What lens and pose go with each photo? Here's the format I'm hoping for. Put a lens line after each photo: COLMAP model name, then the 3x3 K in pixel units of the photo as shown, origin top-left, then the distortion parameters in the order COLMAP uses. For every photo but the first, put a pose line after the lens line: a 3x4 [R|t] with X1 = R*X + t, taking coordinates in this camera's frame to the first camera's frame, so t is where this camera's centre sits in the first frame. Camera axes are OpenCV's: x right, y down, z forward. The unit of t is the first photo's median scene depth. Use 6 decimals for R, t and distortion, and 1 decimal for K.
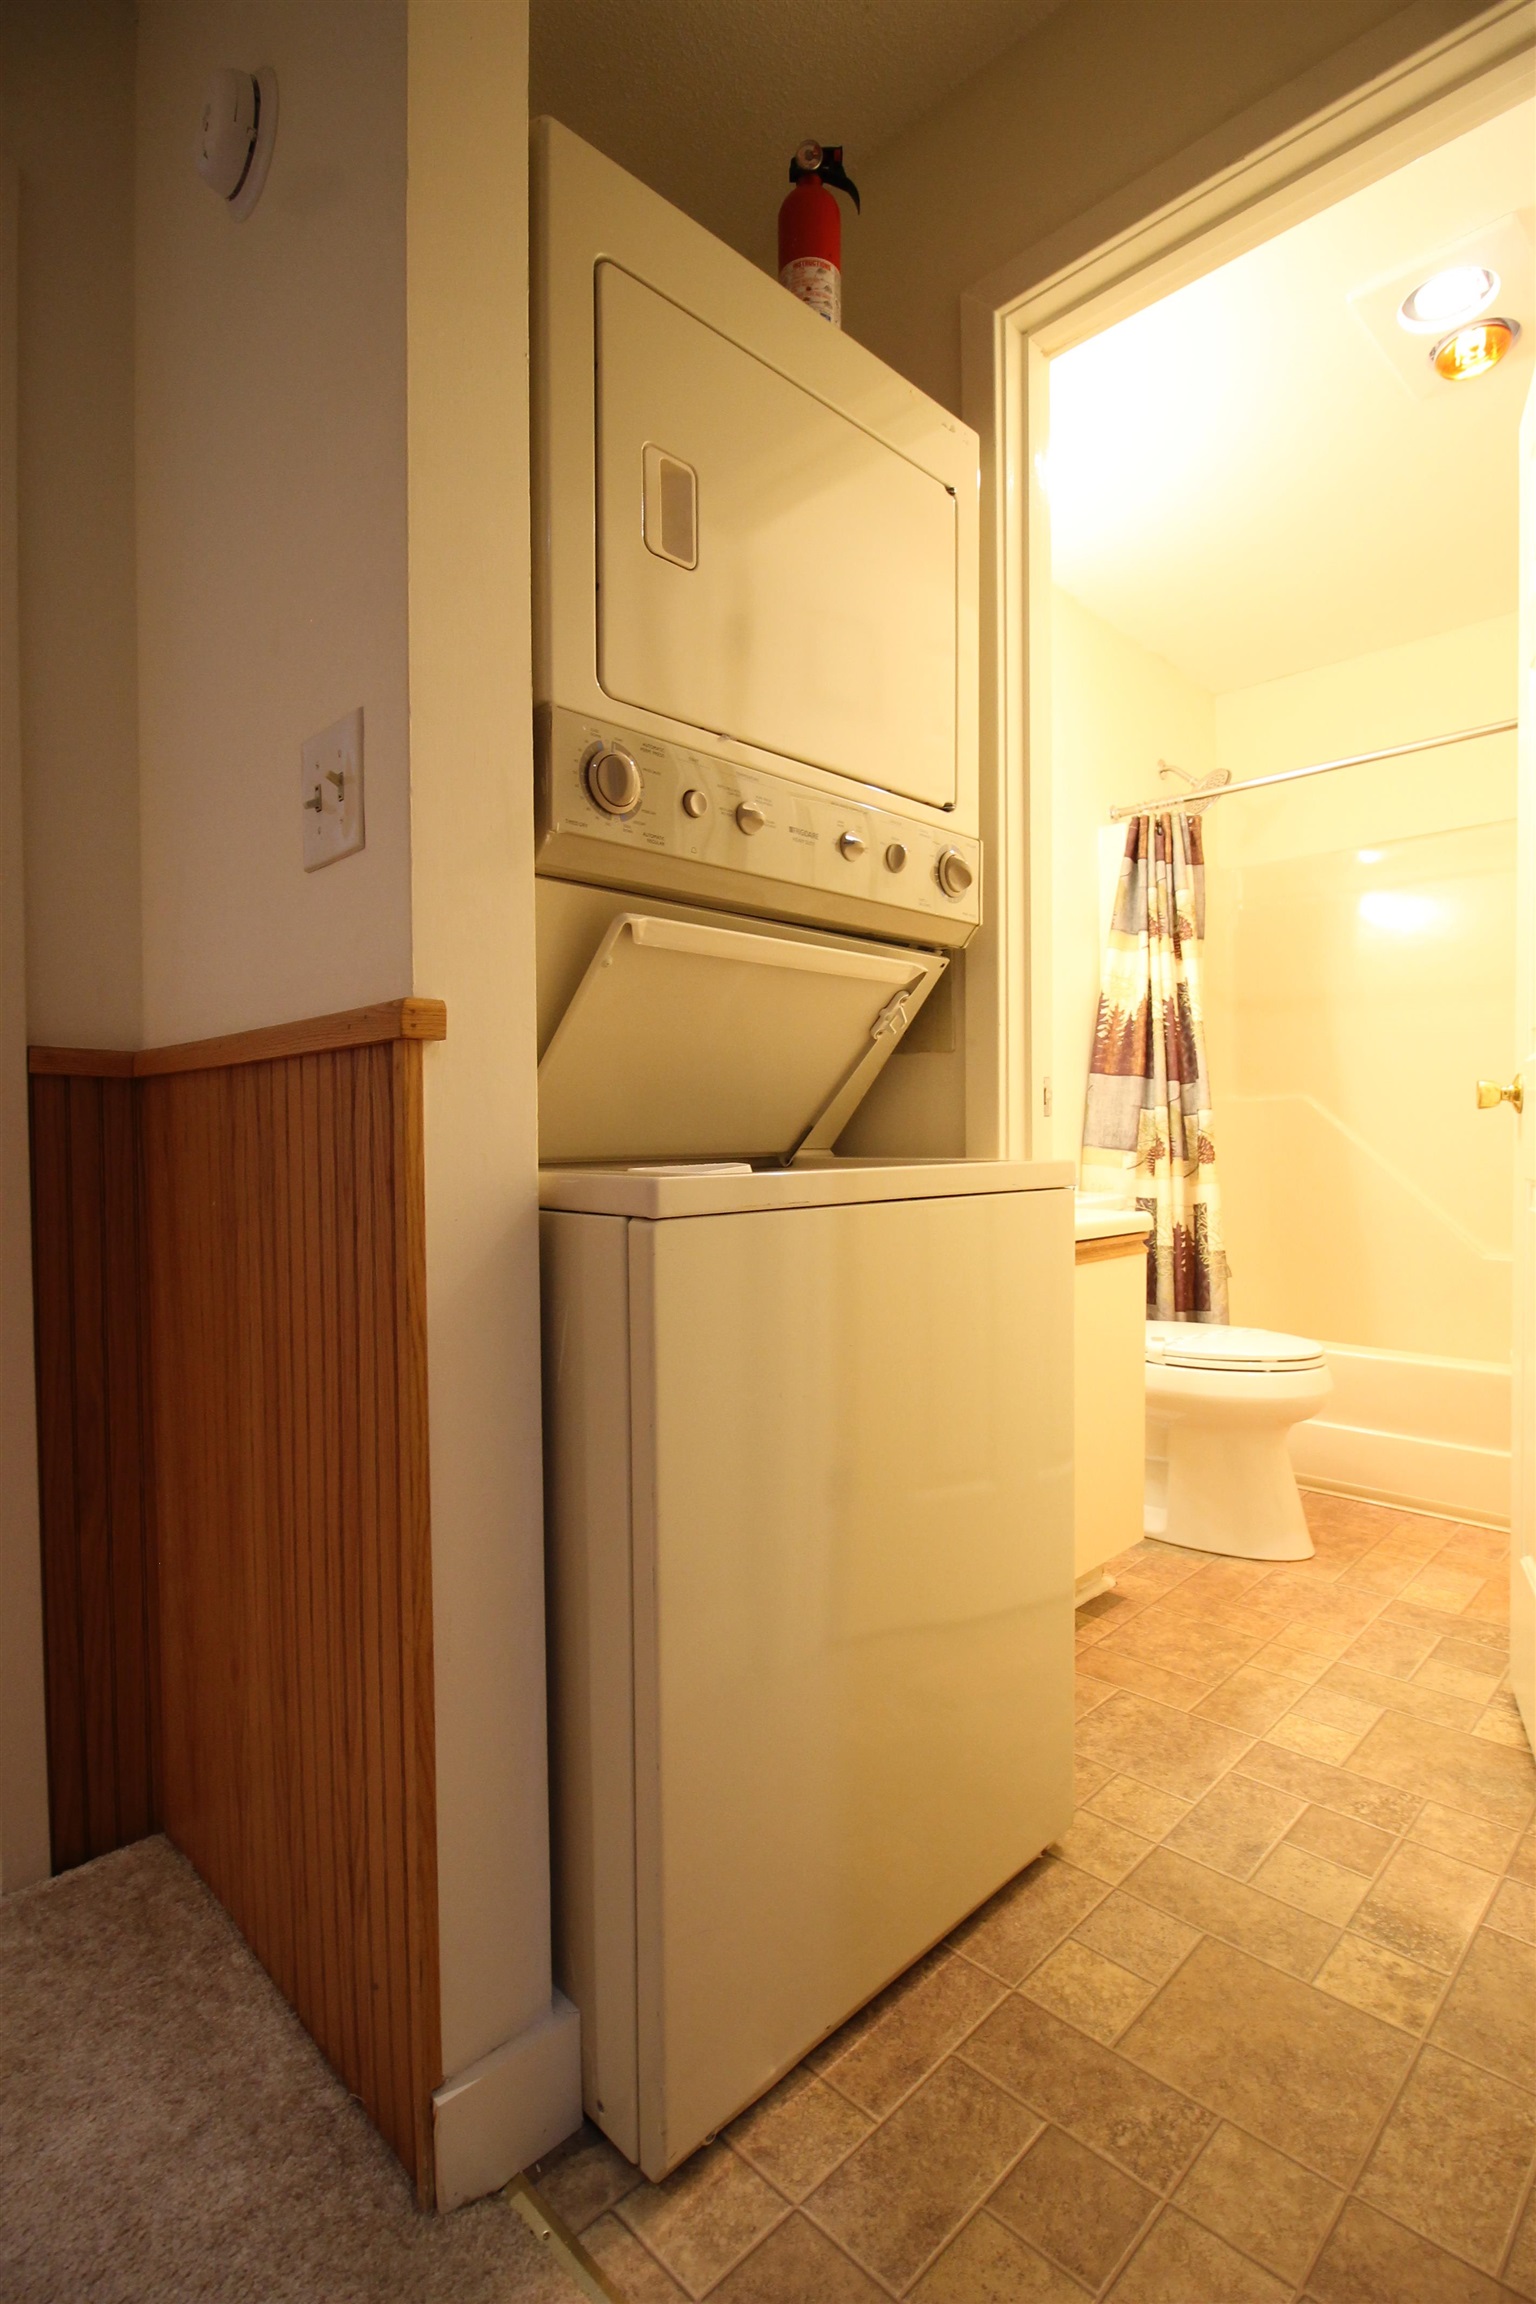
lens RADIAL K [[1104.8, 0, 759.9], [0, 1104.8, 1153.6], [0, 0, 1]] dist [-0.023258, -0.002273]
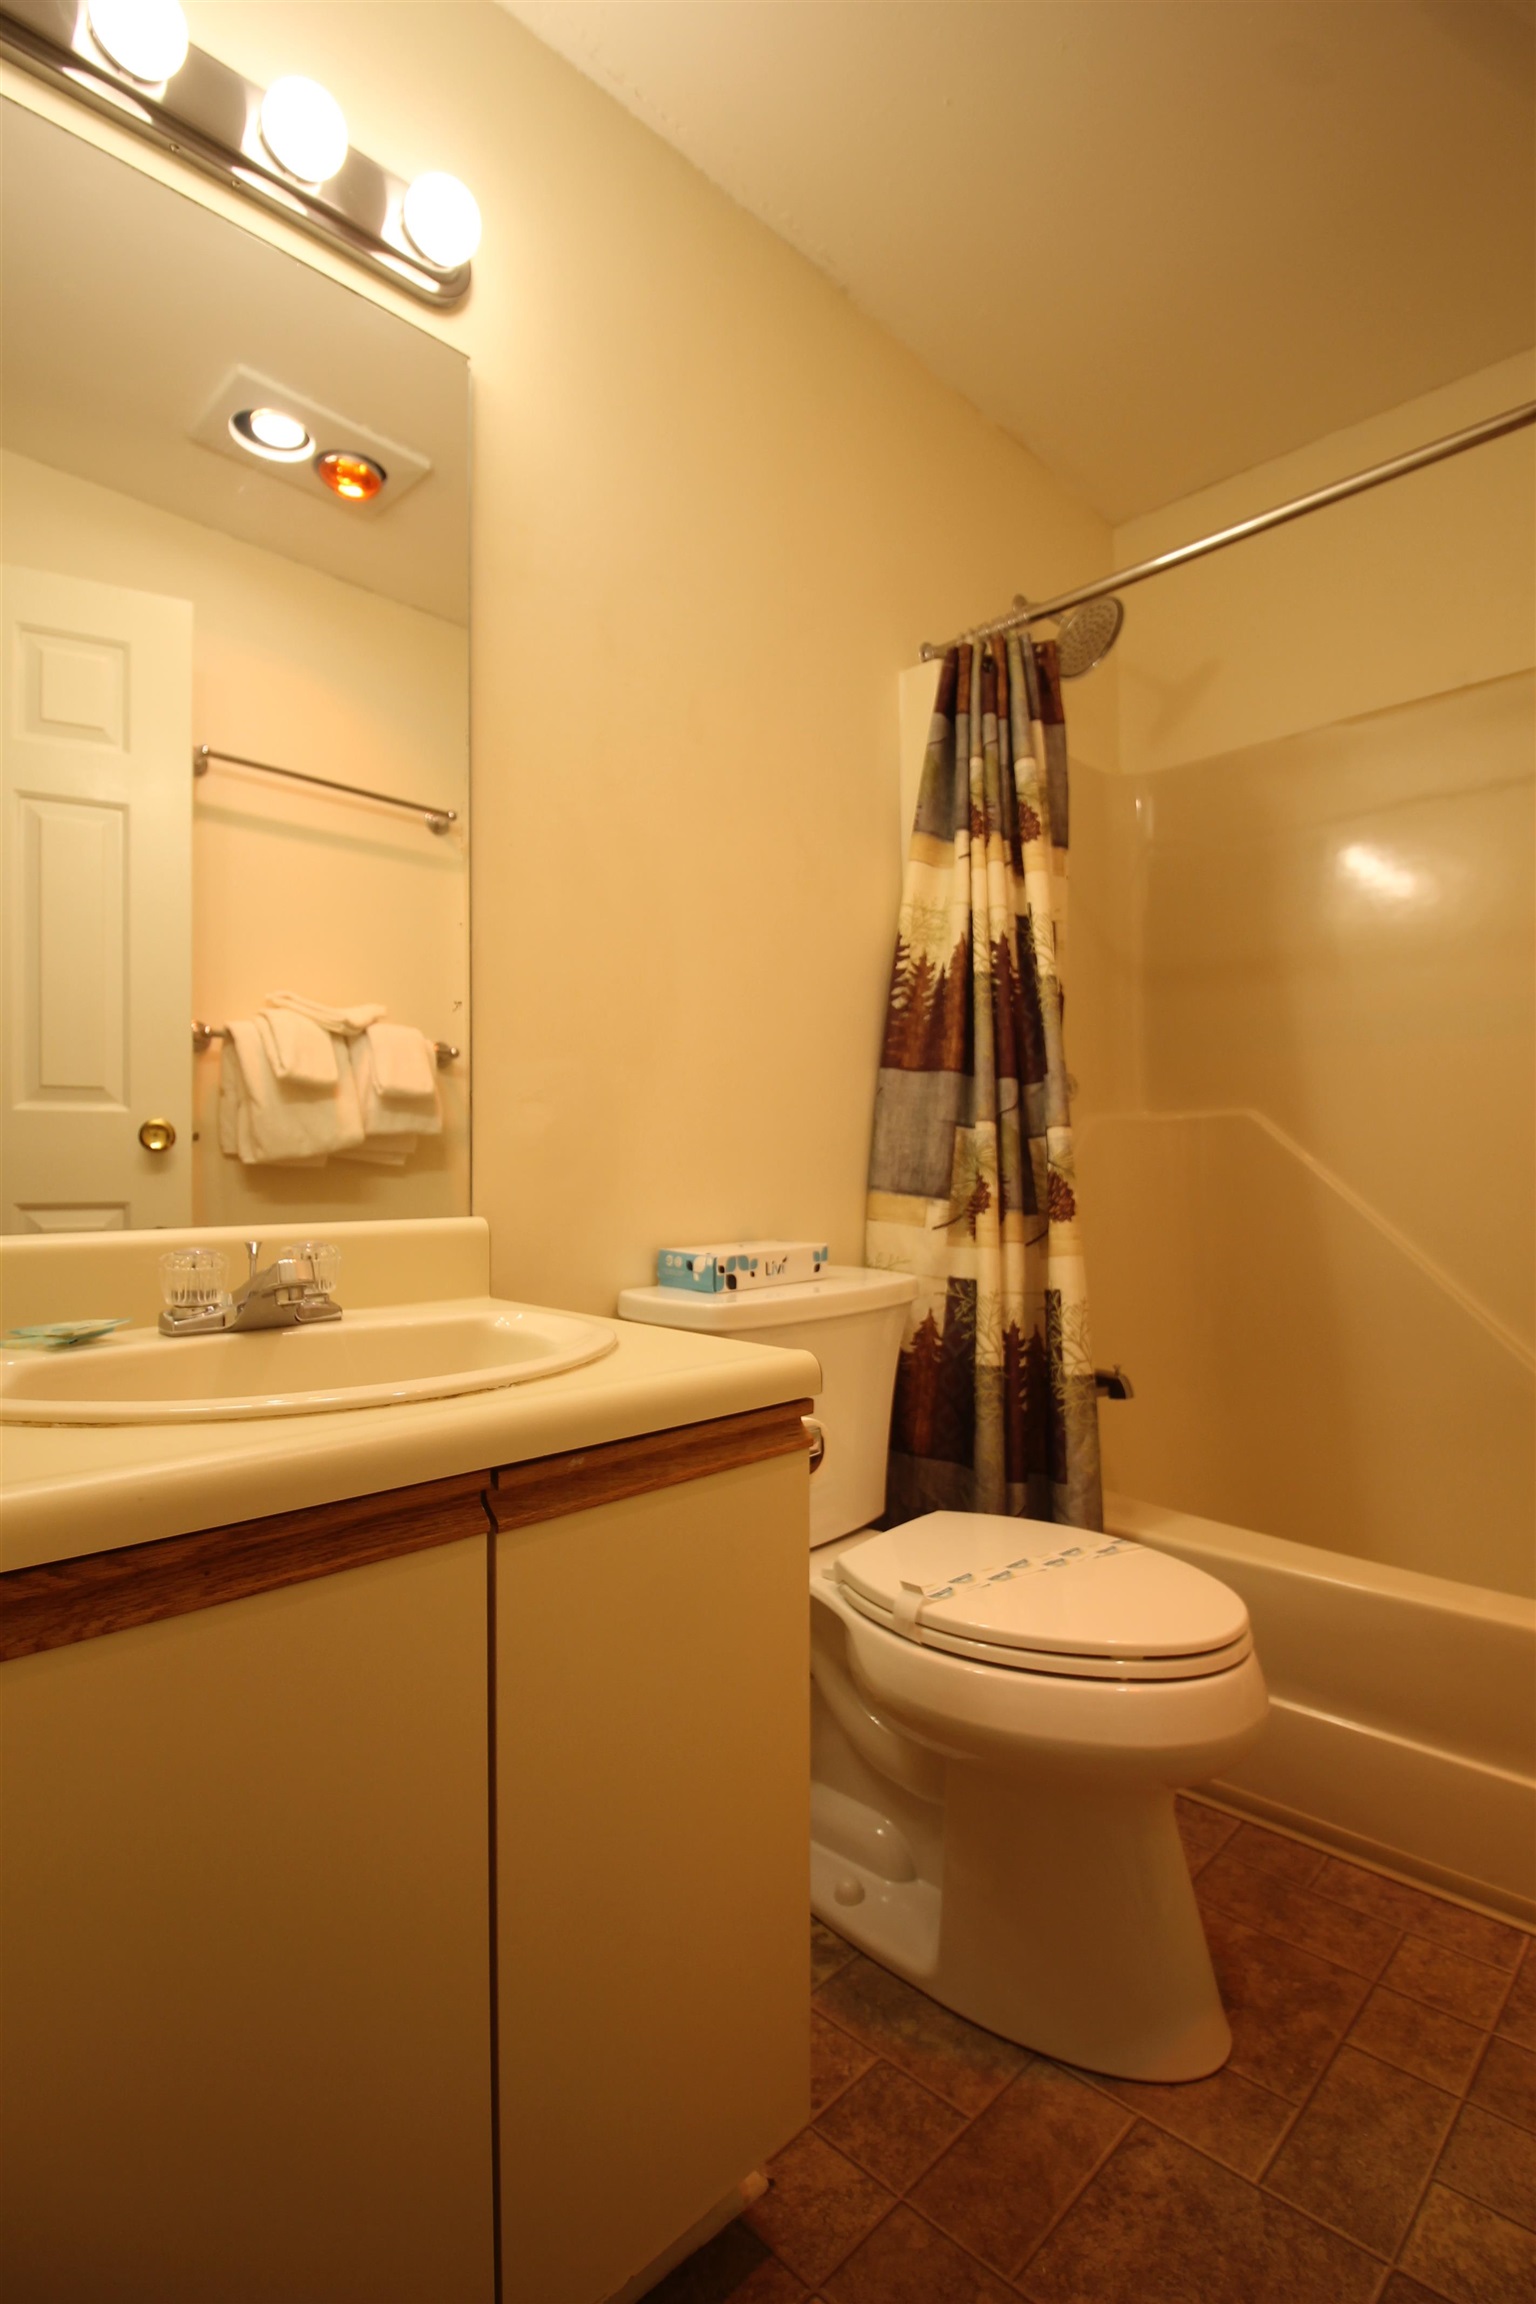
lens RADIAL K [[1104.8, 0, 773.9], [0, 1104.8, 1149.4], [0, 0, 1]] dist [-0.023258, -0.002273]
pose [[0.999871, 0.002161, 0.015940, 0.239412], [-0.001556, 0.999280, -0.037896, -0.005939], [-0.016011, 0.037866, 0.999155, 0.414171]]
